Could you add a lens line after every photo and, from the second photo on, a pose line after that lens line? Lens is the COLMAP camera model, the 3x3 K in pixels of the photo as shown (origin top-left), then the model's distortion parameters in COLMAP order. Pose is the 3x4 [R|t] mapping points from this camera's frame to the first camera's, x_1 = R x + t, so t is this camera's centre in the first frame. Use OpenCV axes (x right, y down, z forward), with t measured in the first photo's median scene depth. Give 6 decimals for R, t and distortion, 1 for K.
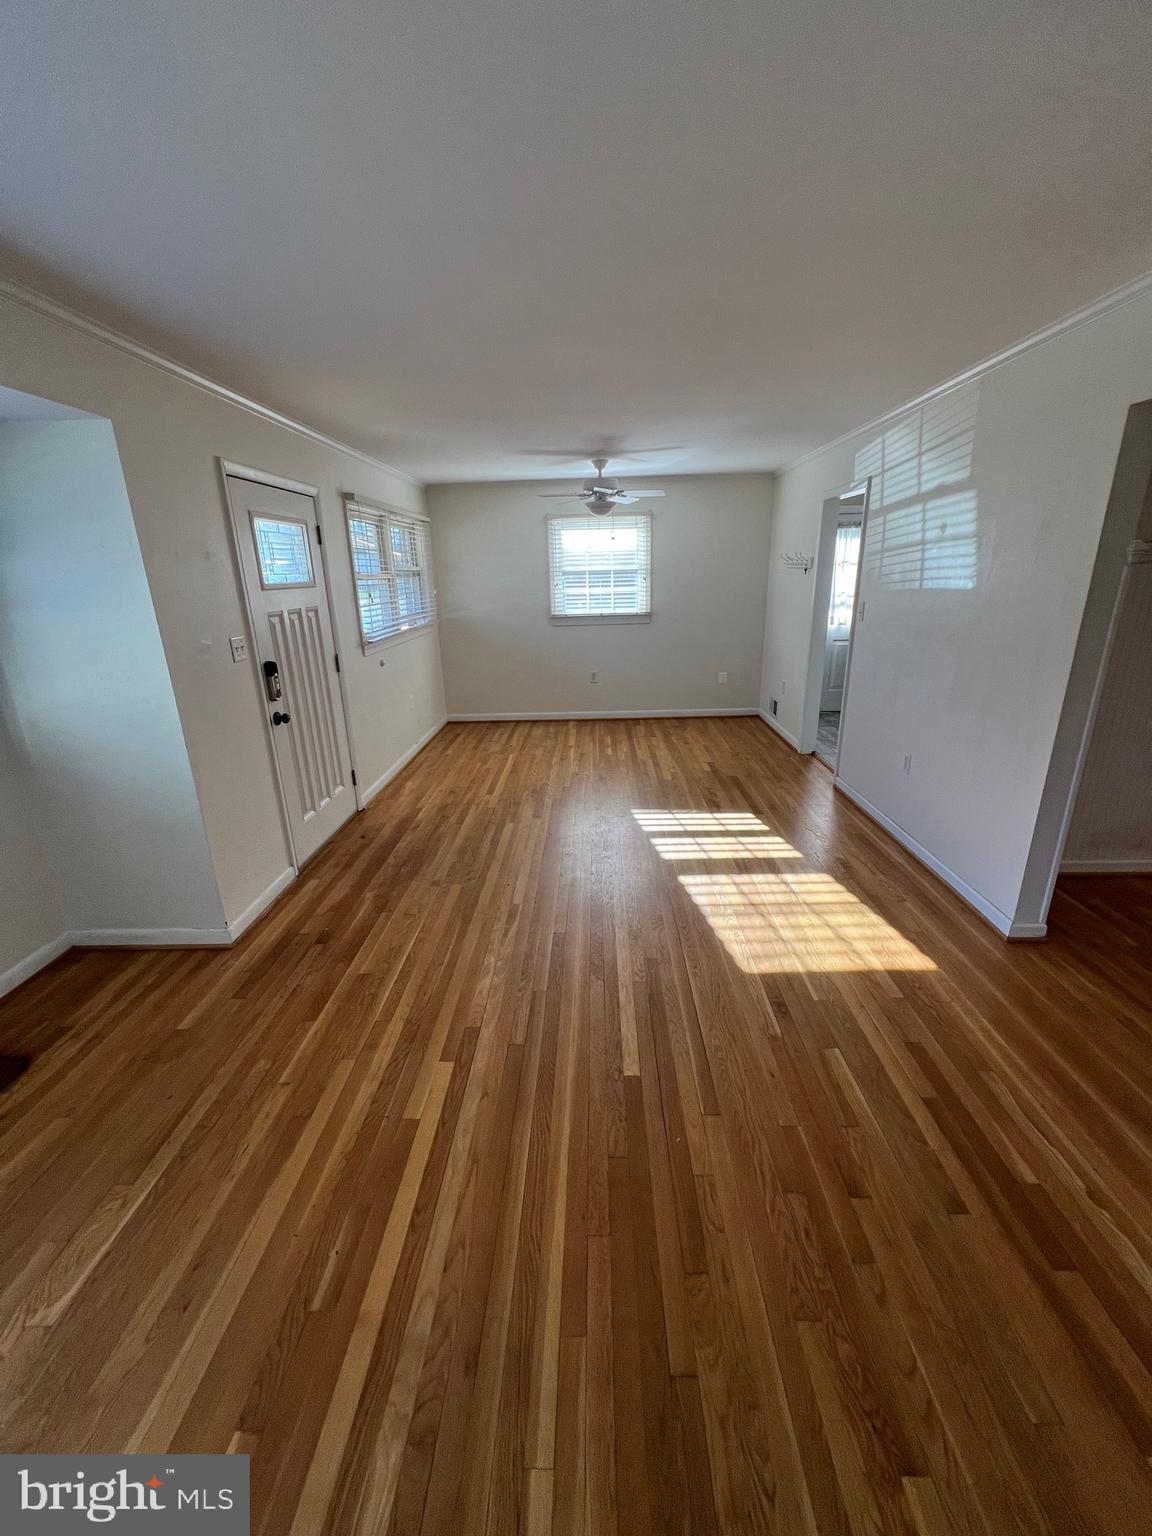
lens RADIAL K [[614.8, 0, 573.9], [0, 614.8, 772.5], [0, 0, 1]] dist [-0.002266, 0.000289]
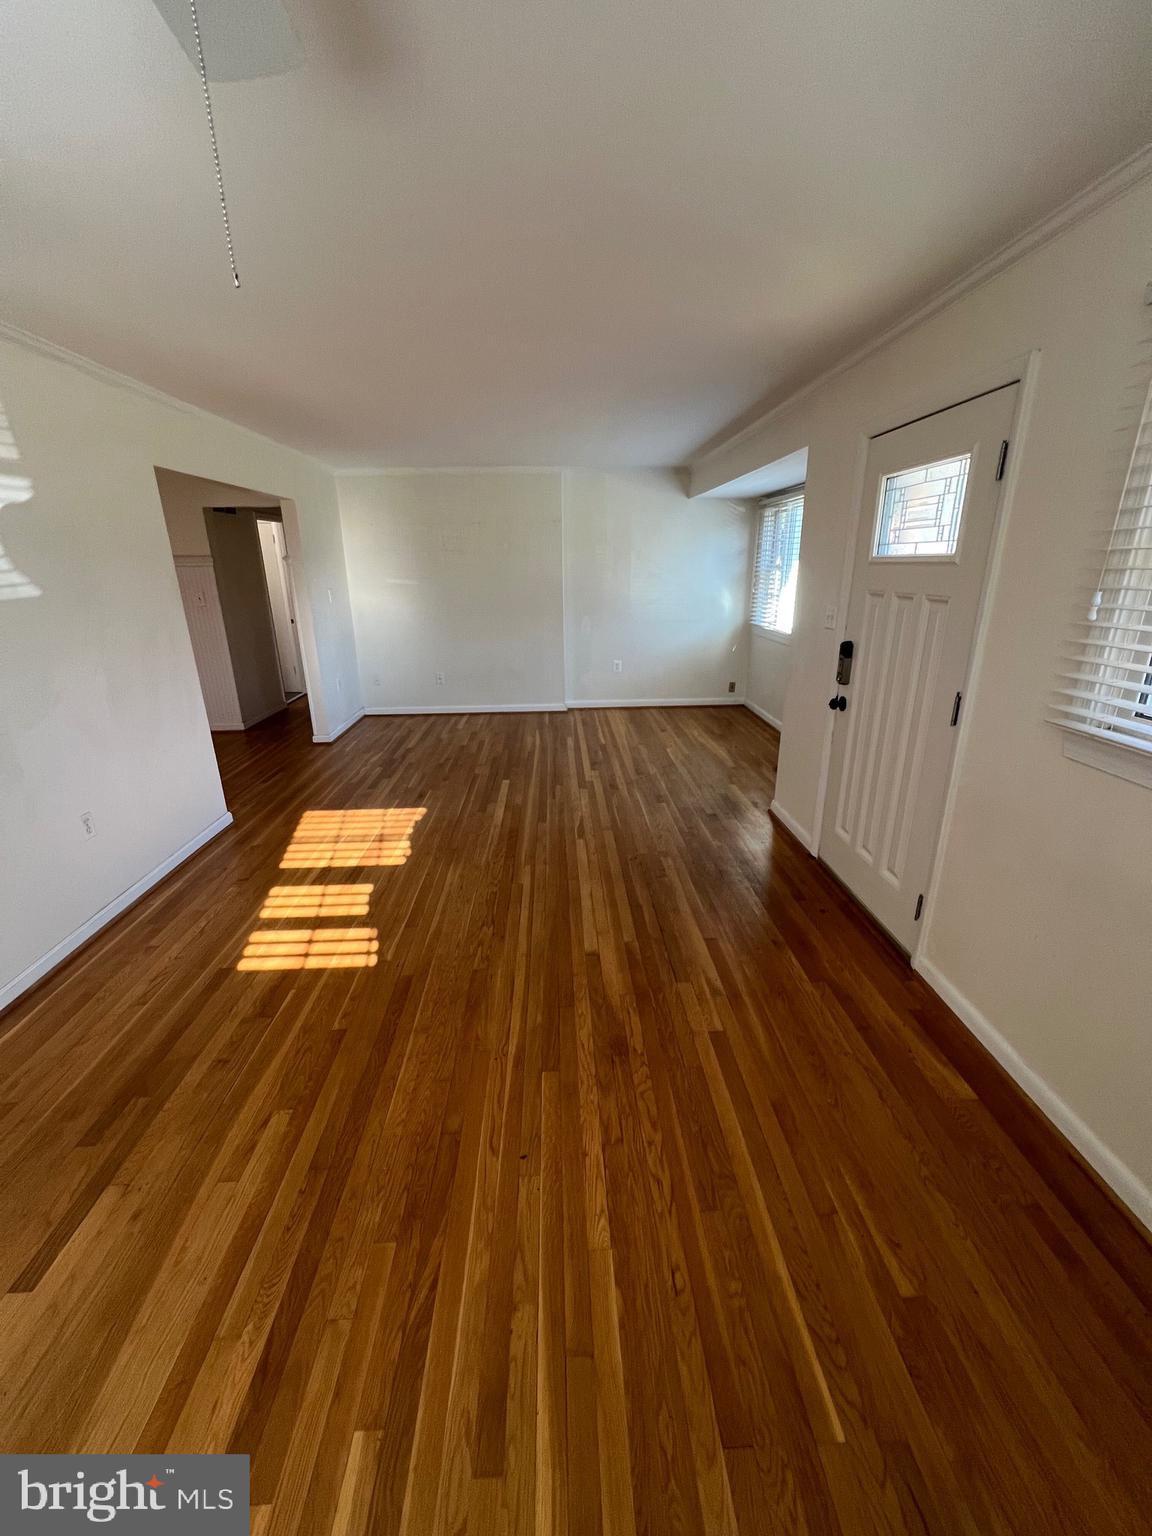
lens RADIAL K [[614.8, 0, 571.7], [0, 614.8, 764.4], [0, 0, 1]] dist [-0.002266, 0.000289]
pose [[-0.997242, 0.055947, -0.048765, -0.025980], [0.016212, 0.805410, 0.592497, -0.564639], [0.072424, 0.590072, -0.804095, 1.755568]]
